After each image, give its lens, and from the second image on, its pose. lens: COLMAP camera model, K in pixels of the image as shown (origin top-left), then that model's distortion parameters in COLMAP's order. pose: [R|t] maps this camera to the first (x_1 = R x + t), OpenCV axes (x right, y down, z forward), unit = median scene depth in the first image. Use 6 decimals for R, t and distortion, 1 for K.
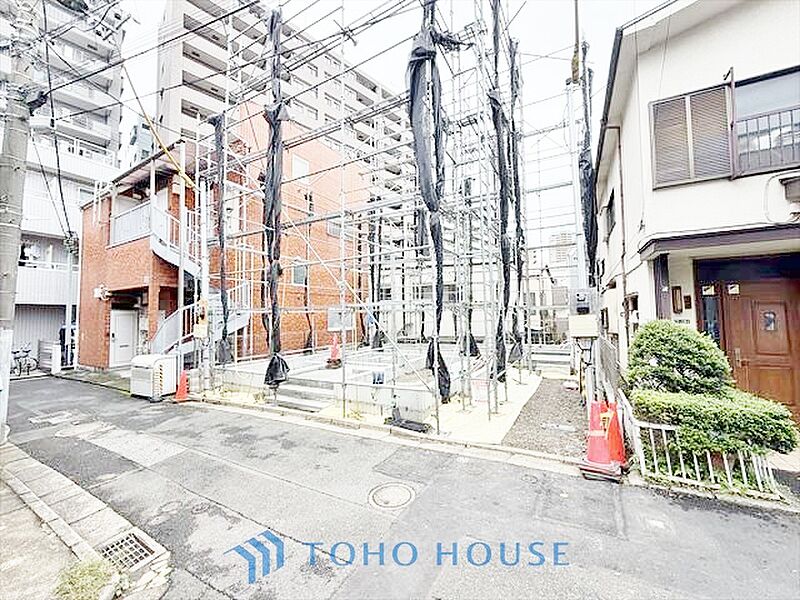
lens RADIAL K [[317.6, 0, 399.4], [0, 317.6, 300.4], [0, 0, 1]] dist [-0.000548, -0.000089]
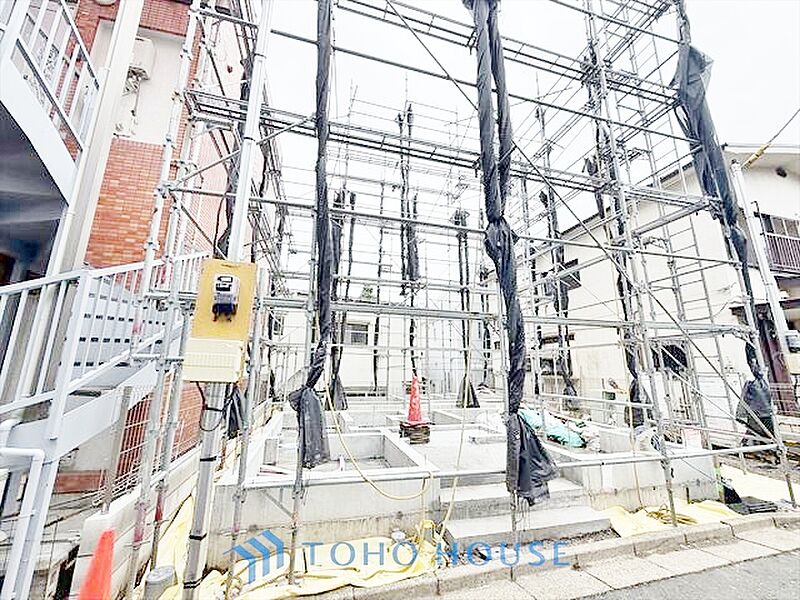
lens RADIAL K [[317.6, 0, 399.4], [0, 317.6, 300.4], [0, 0, 1]] dist [-0.000548, -0.000089]
pose [[0.718691, 0.172420, 0.673613, -0.855666], [-0.057554, 0.980195, -0.189488, 0.107568], [-0.692944, 0.097414, 0.714381, 0.808884]]
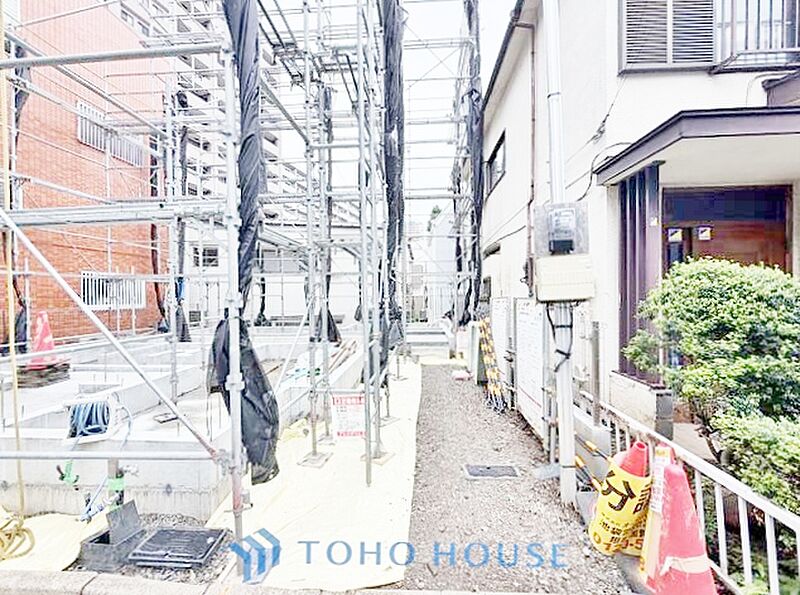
lens RADIAL K [[320.9, 0, 399.2], [0, 320.9, 297.7], [0, 0, 1]] dist [0.000109, -0.000155]
pose [[0.902946, 0.003961, 0.429736, 0.097706], [-0.025608, 0.998677, 0.044602, 0.066651], [-0.428991, -0.051278, 0.901852, 0.462131]]
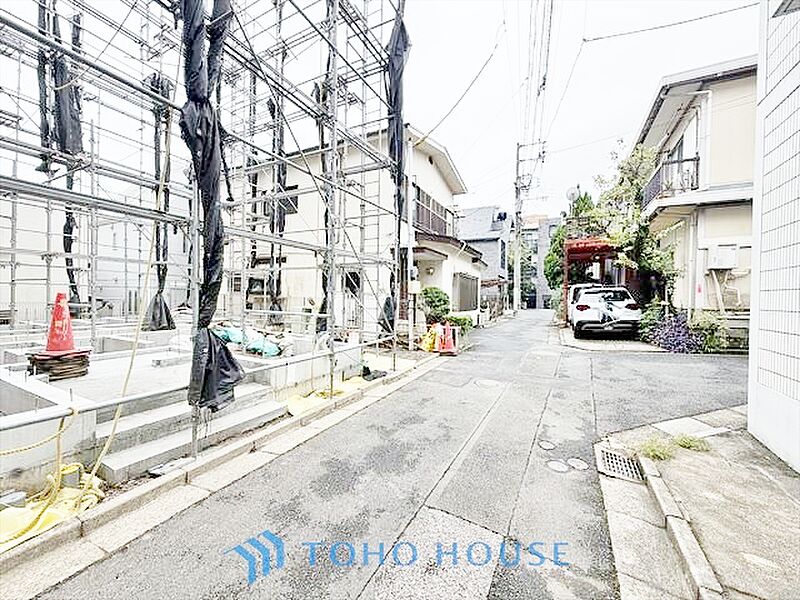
lens RADIAL K [[317.6, 0, 399.4], [0, 317.6, 300.4], [0, 0, 1]] dist [-0.000548, -0.000089]
pose [[-0.031094, 0.002726, 0.999513, -0.838962], [-0.071658, 0.997417, -0.004950, 0.116853], [-0.996944, -0.071777, -0.030819, 0.789075]]
